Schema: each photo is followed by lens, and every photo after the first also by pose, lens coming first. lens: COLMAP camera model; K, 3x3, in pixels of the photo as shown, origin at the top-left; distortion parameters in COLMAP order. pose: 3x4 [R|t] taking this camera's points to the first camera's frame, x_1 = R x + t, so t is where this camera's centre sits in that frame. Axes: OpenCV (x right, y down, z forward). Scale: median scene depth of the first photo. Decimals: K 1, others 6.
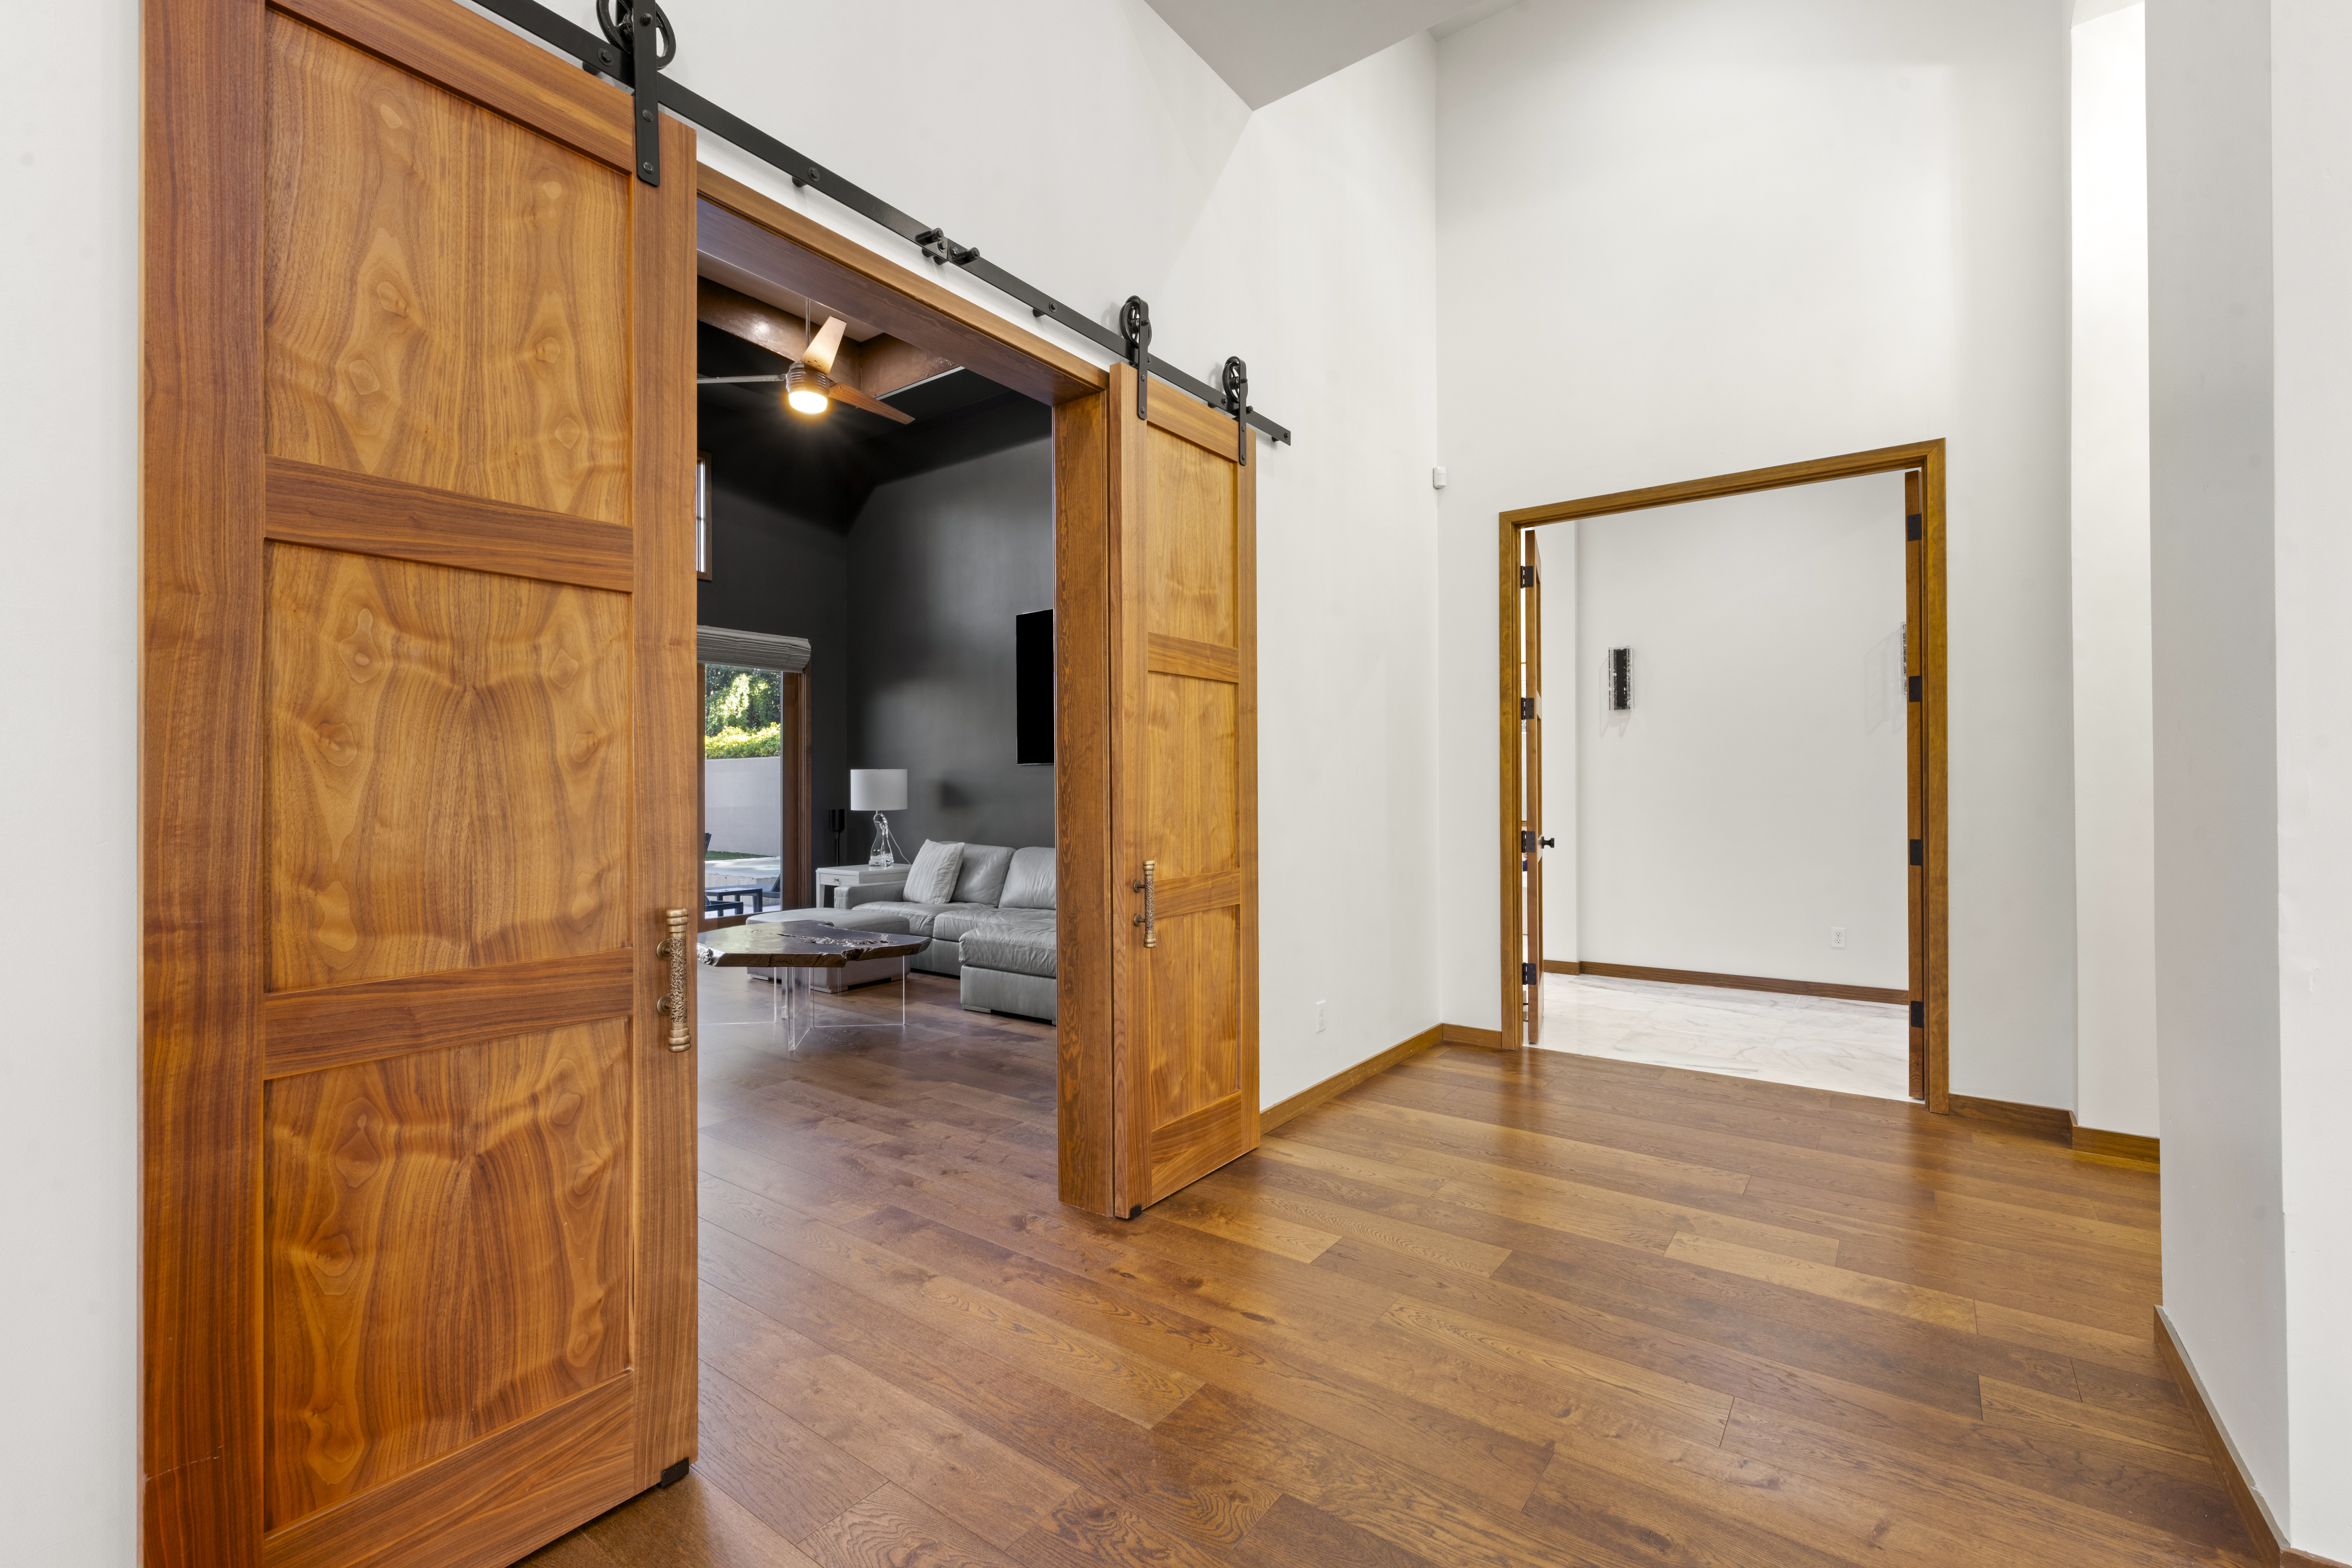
lens RADIAL K [[999.1, 0, 1182.9], [0, 999.1, 783.7], [0, 0, 1]] dist [-0.001985, 0.001210]
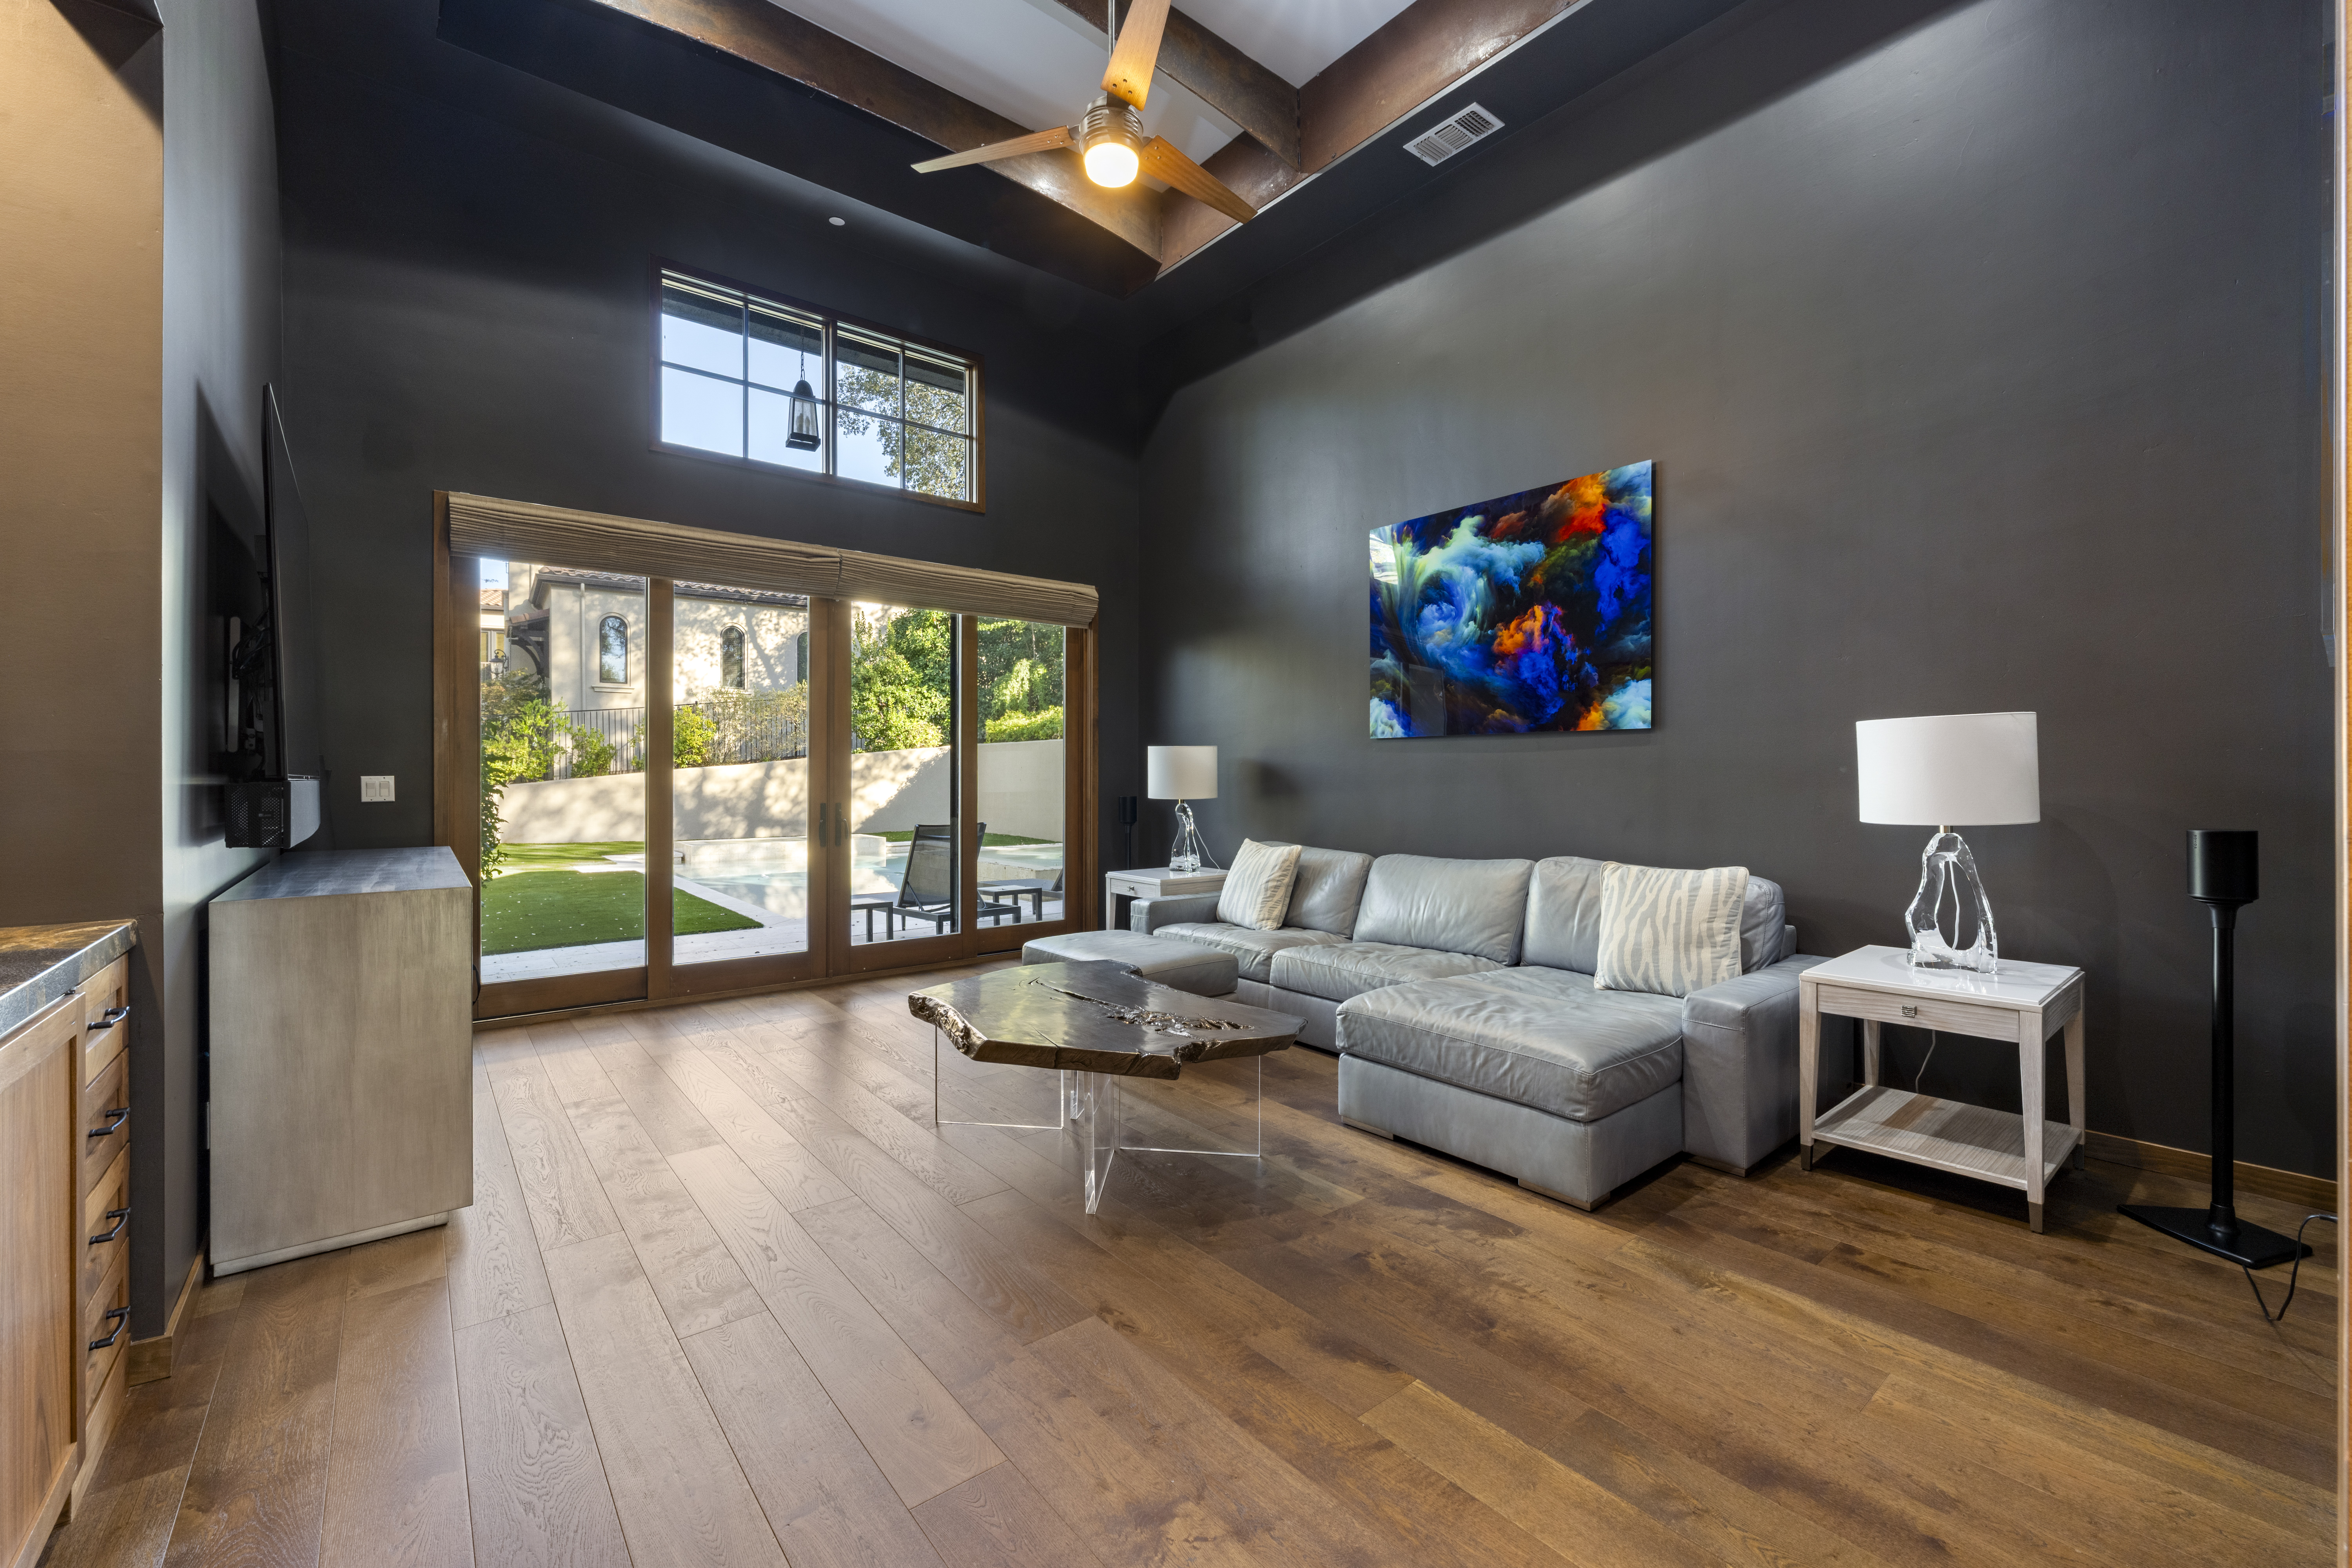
lens RADIAL K [[954.9, 0, 1183.4], [0, 954.9, 775.9], [0, 0, 1]] dist [-0.000895, -0.000591]
pose [[0.968749, 0.003738, -0.248014, -0.271385], [-0.001932, 0.999970, 0.007524, 0.006756], [0.248035, -0.006810, 0.968727, 0.638267]]
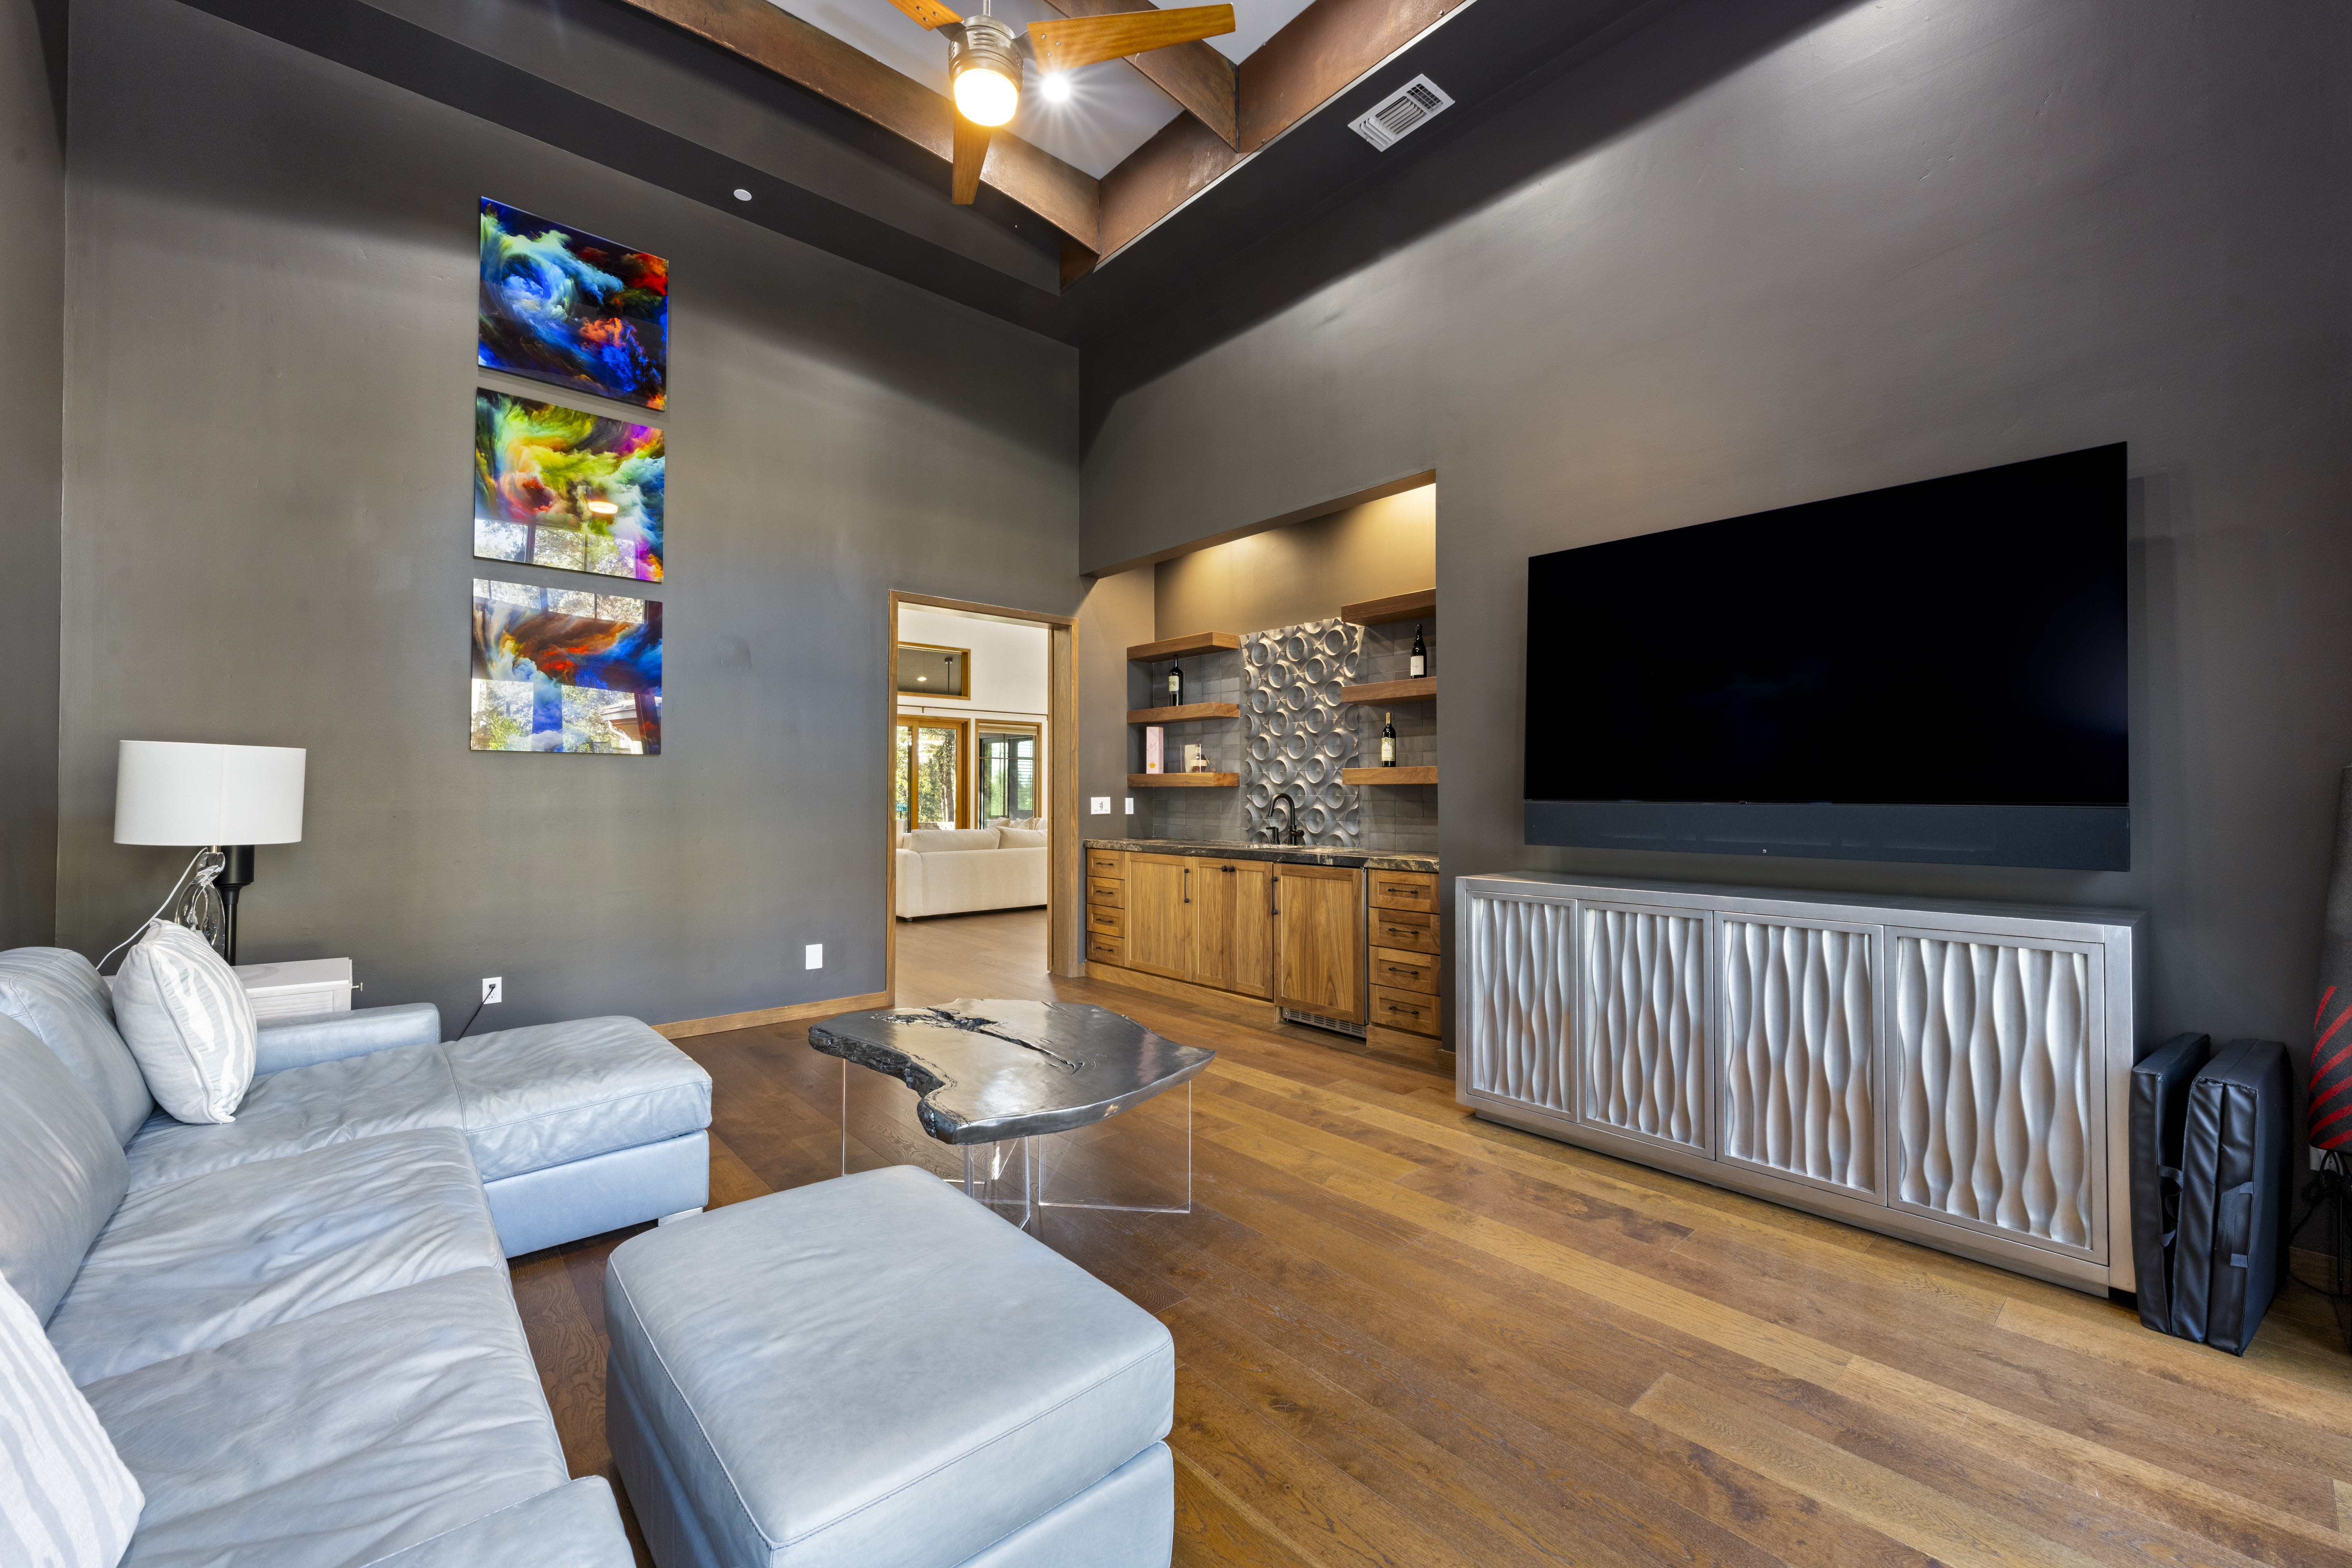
lens RADIAL K [[954.9, 0, 1163.0], [0, 954.9, 788.6], [0, 0, 1]] dist [-0.000895, -0.000591]
pose [[-0.971204, 0.008344, 0.238103, -0.948542], [0.004906, 0.999875, -0.015026, 0.019598], [-0.238199, -0.013425, -0.971124, 2.357019]]
